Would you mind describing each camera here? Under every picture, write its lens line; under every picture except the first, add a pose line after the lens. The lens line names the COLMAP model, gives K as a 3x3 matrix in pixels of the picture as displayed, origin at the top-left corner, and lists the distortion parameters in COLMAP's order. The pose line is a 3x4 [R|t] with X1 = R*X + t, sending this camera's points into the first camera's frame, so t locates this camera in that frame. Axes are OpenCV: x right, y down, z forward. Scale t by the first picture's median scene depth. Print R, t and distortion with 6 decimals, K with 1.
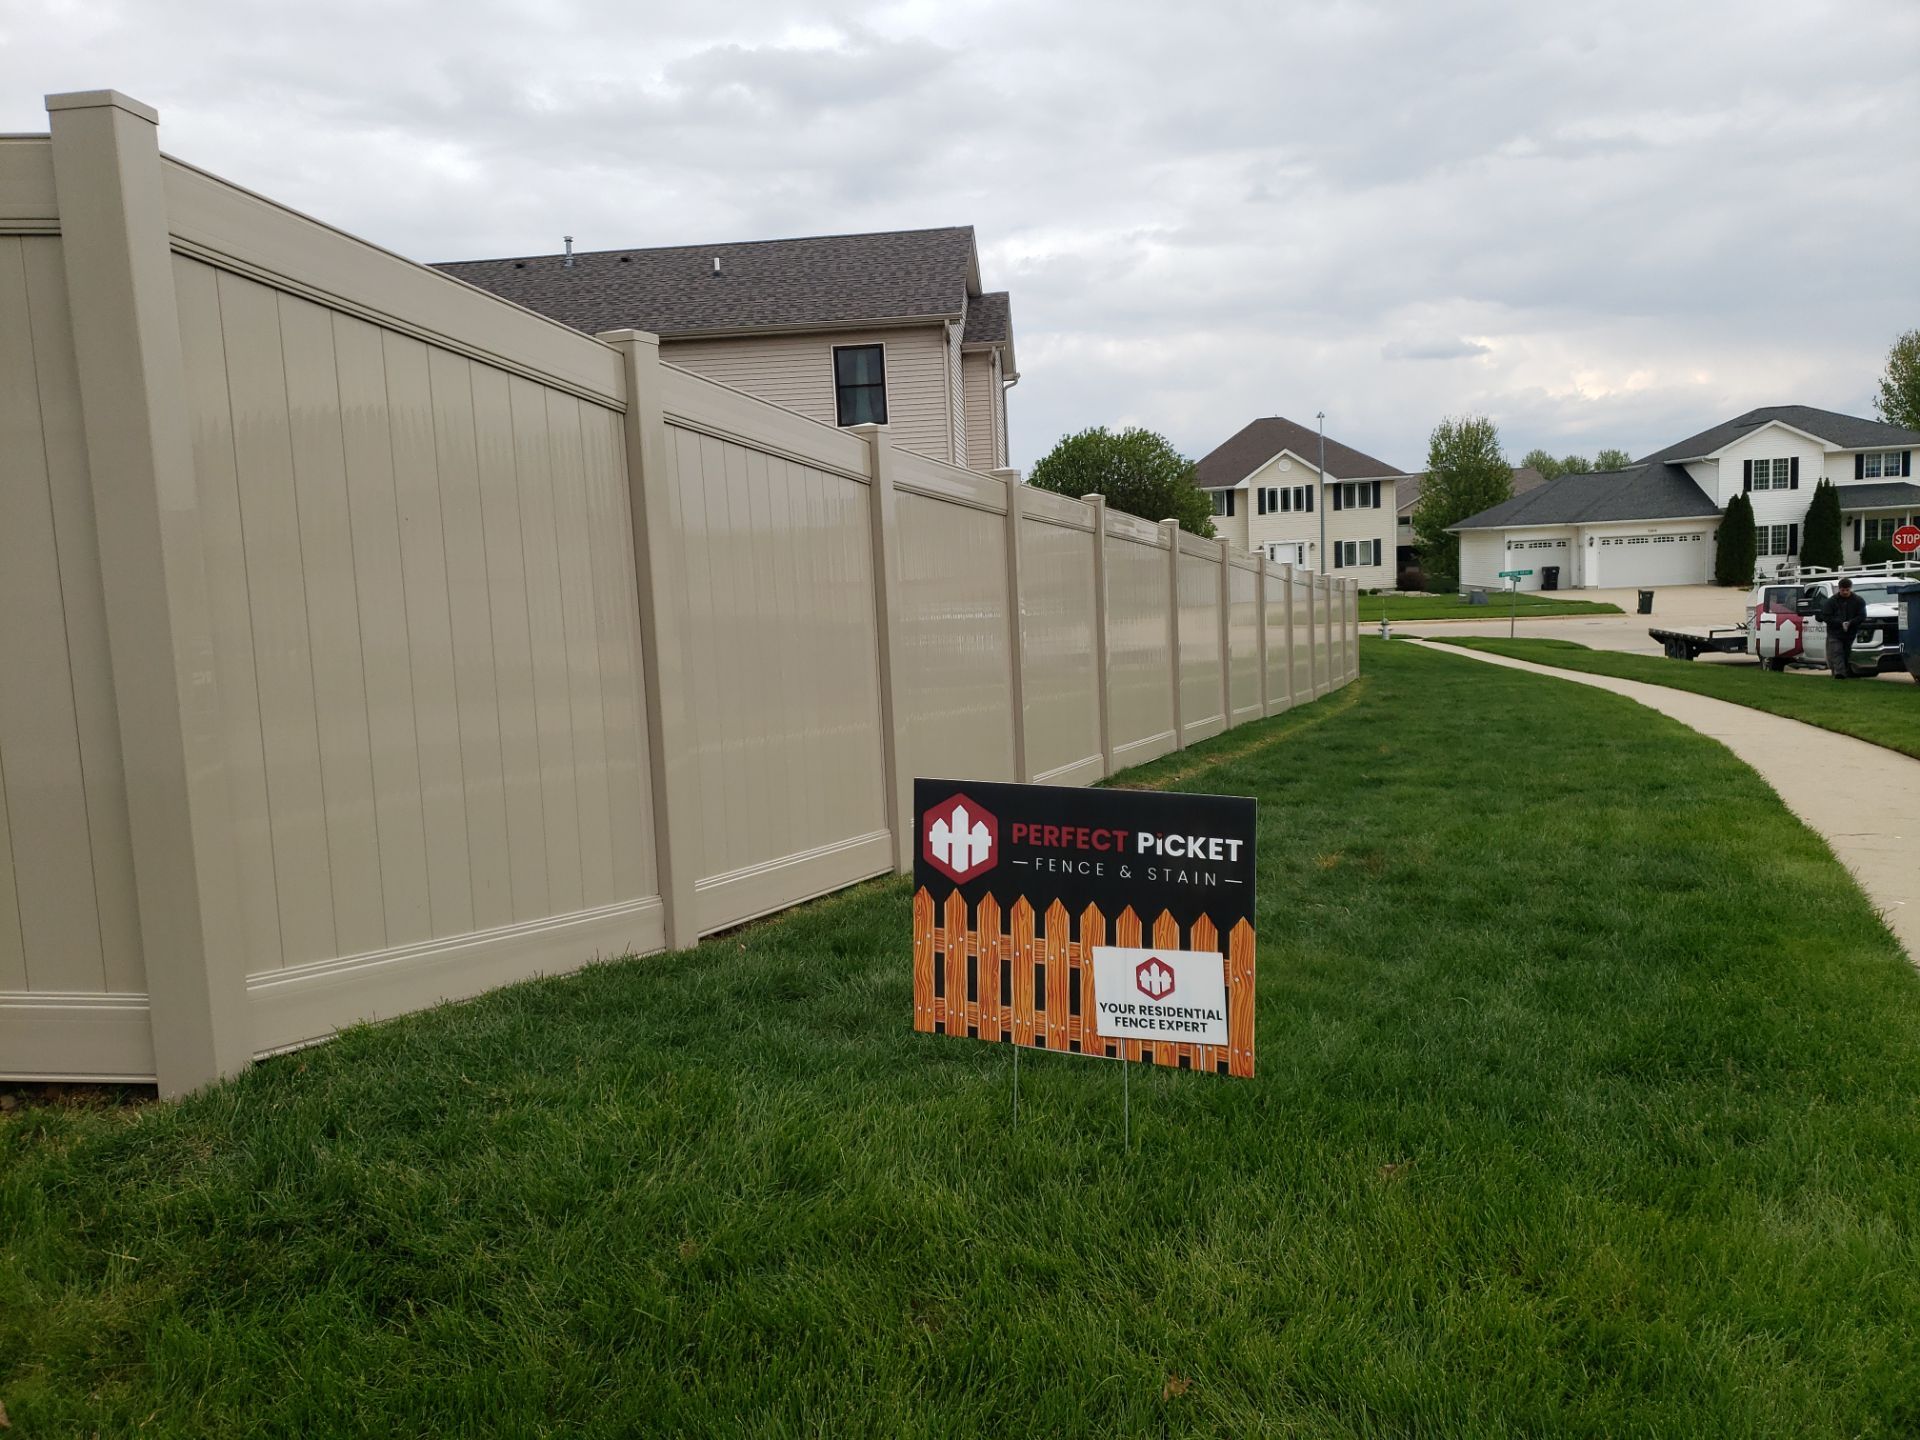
lens RADIAL K [[1478.0, 0, 928.1], [0, 1478.0, 724.6], [0, 0, 1]] dist [-0.010756, 0.047875]
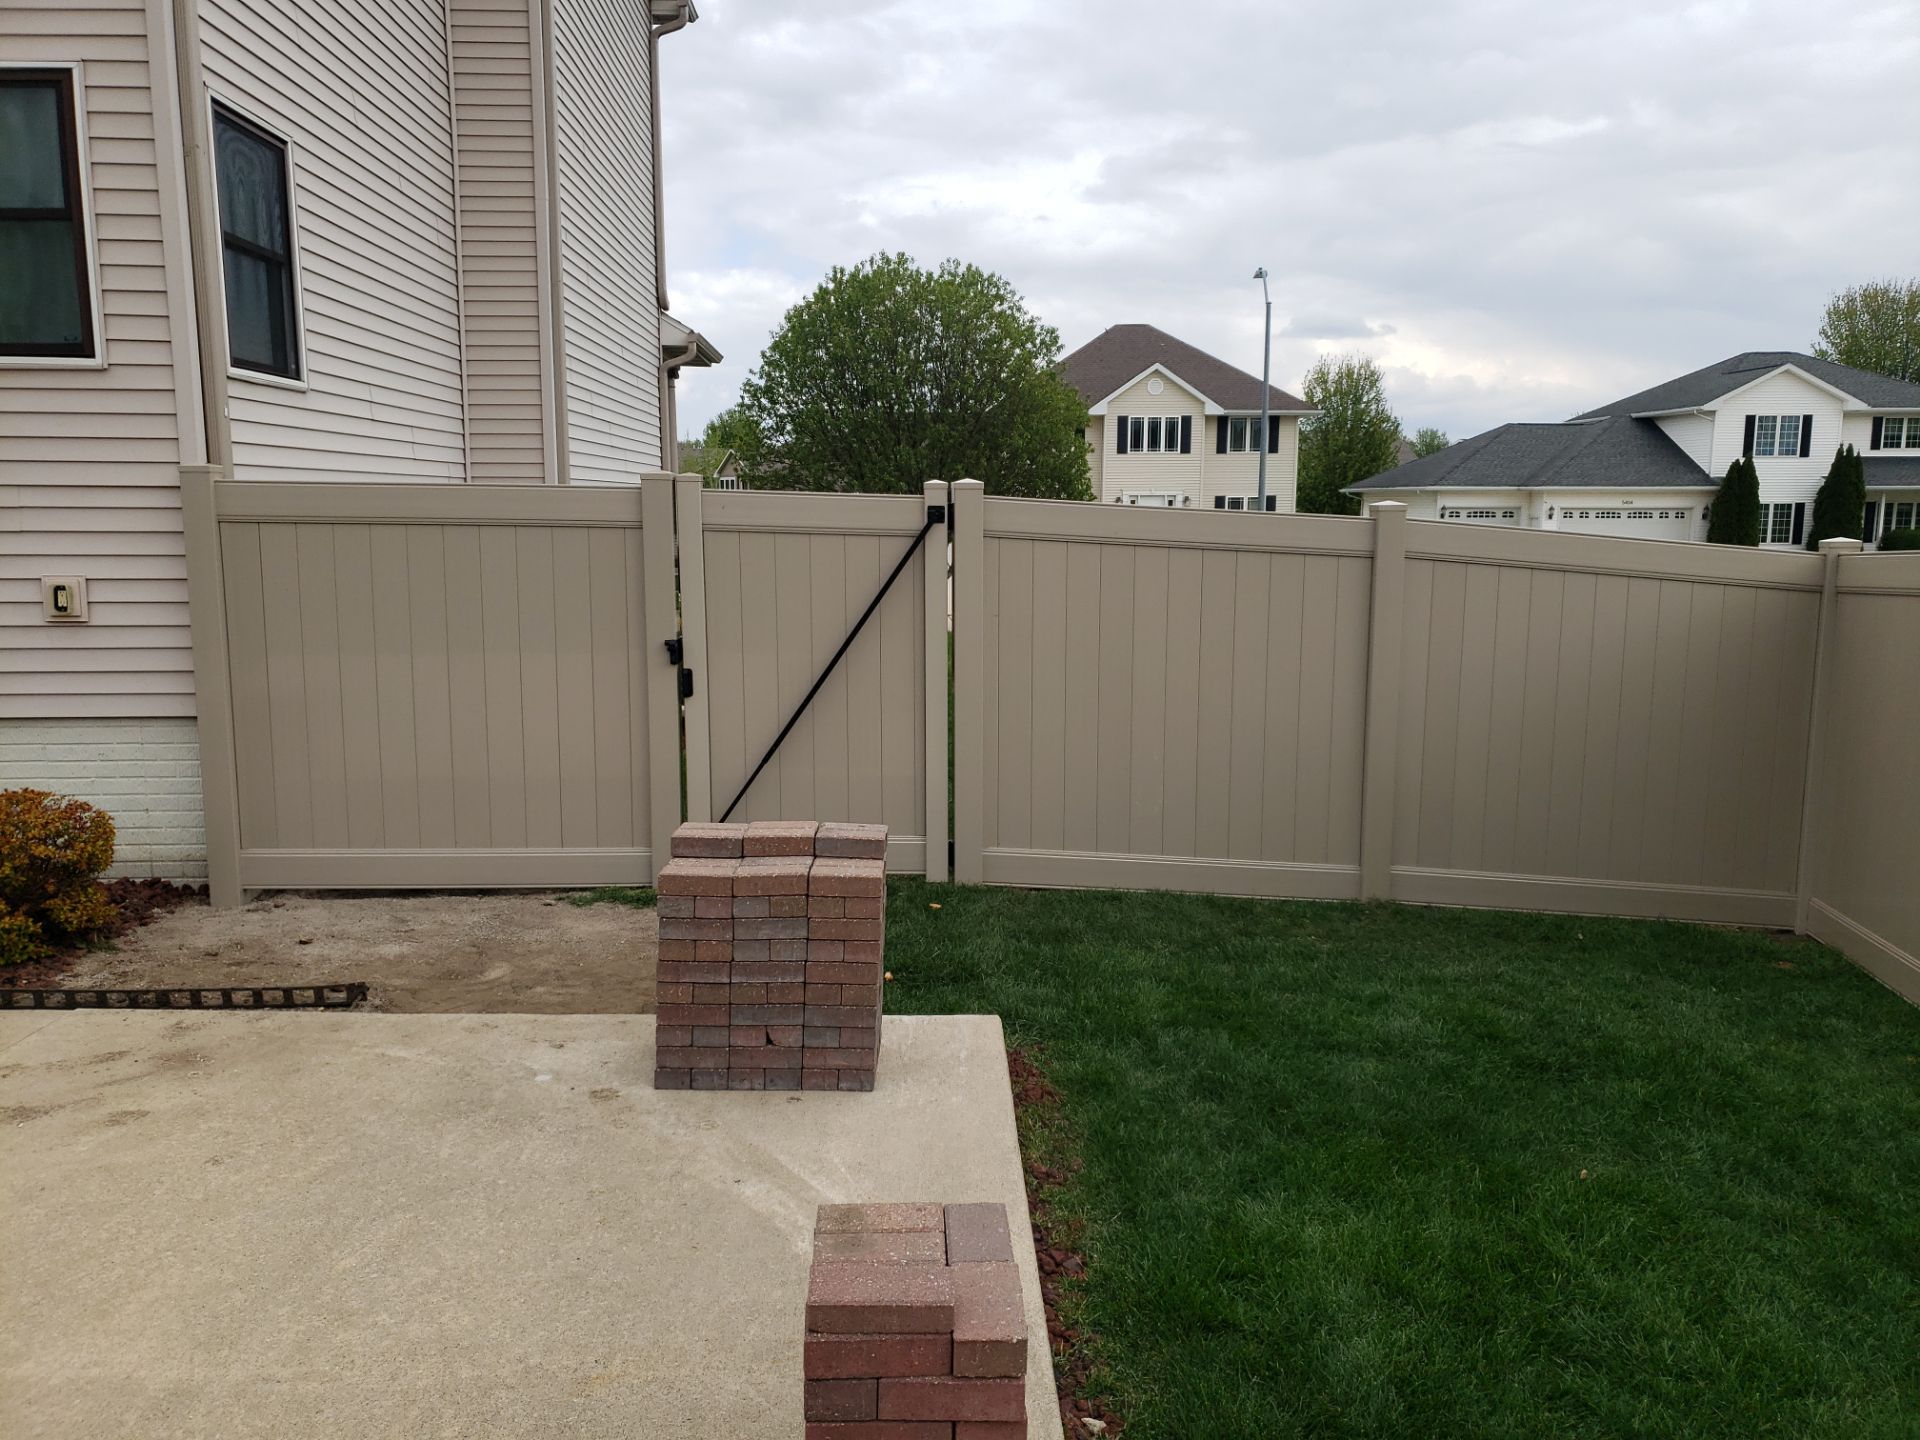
lens RADIAL K [[1478.0, 0, 928.1], [0, 1478.0, 724.6], [0, 0, 1]] dist [-0.010756, 0.047875]
pose [[0.990465, 0.031064, 0.134218, 0.039144], [-0.035086, 0.999000, 0.027708, -0.026238], [-0.133223, -0.032153, 0.990564, 0.295095]]
